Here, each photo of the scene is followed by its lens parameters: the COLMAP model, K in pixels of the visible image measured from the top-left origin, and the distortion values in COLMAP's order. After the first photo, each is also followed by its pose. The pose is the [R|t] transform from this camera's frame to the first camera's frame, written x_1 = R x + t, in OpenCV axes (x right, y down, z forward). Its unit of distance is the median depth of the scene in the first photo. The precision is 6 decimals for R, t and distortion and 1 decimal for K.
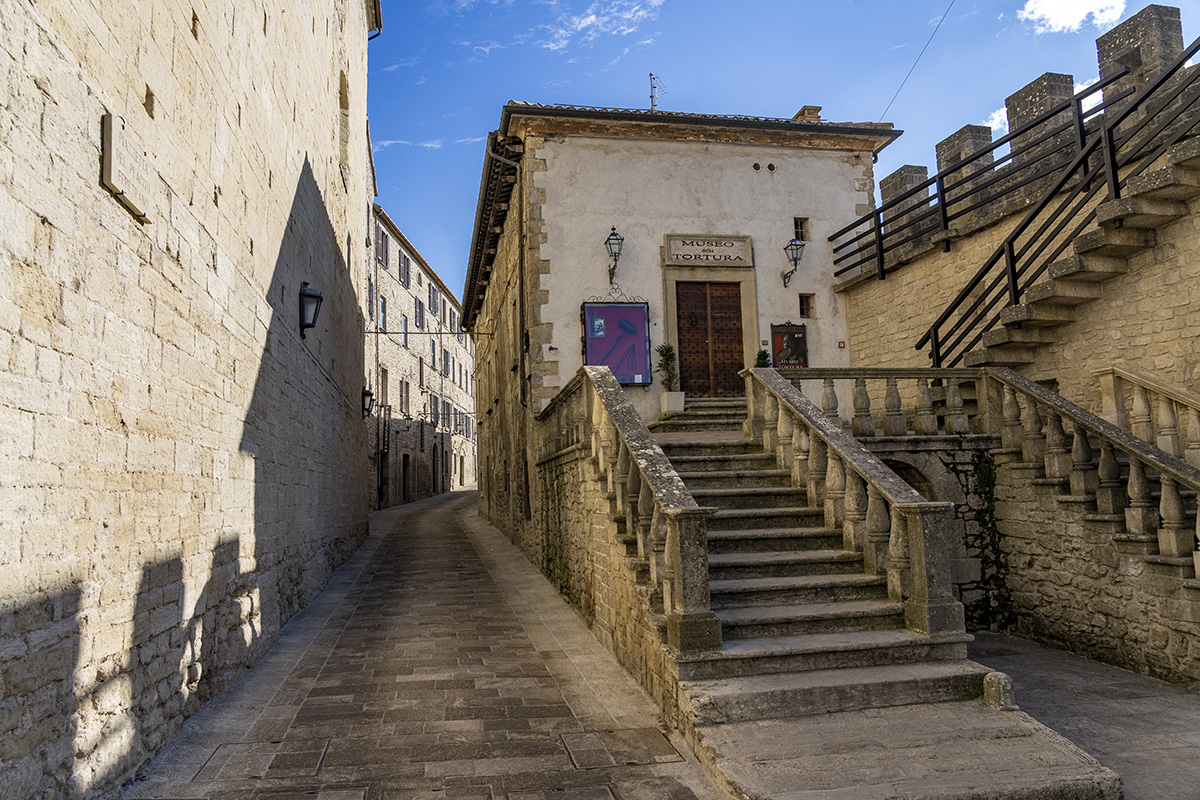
lens RADIAL K [[808.8, 0, 600.5], [0, 808.8, 404.6], [0, 0, 1]] dist [-0.022812, -0.004336]
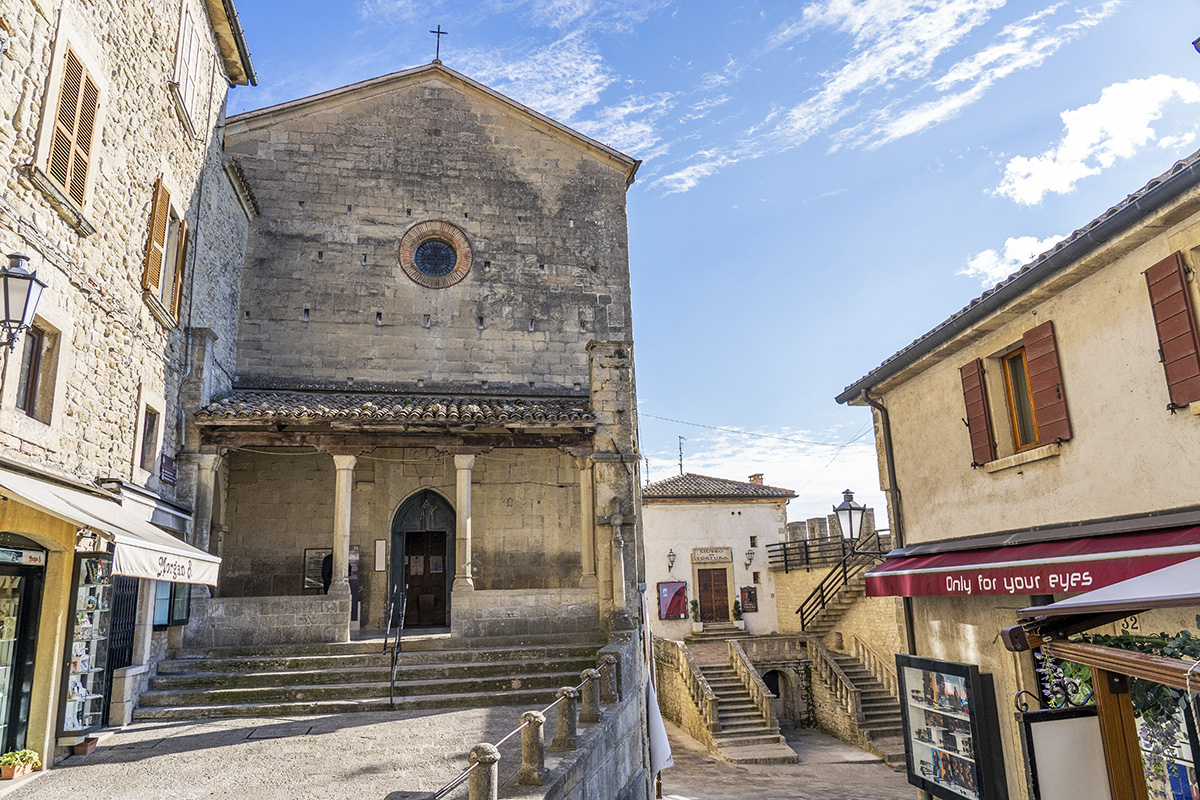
lens RADIAL K [[808.8, 0, 598.2], [0, 808.8, 398.3], [0, 0, 1]] dist [-0.022812, -0.004336]
pose [[0.999976, 0.001206, 0.006843, -0.211094], [-0.000327, 0.991891, -0.127094, -0.357427], [-0.006941, 0.127089, 0.991867, -1.361501]]
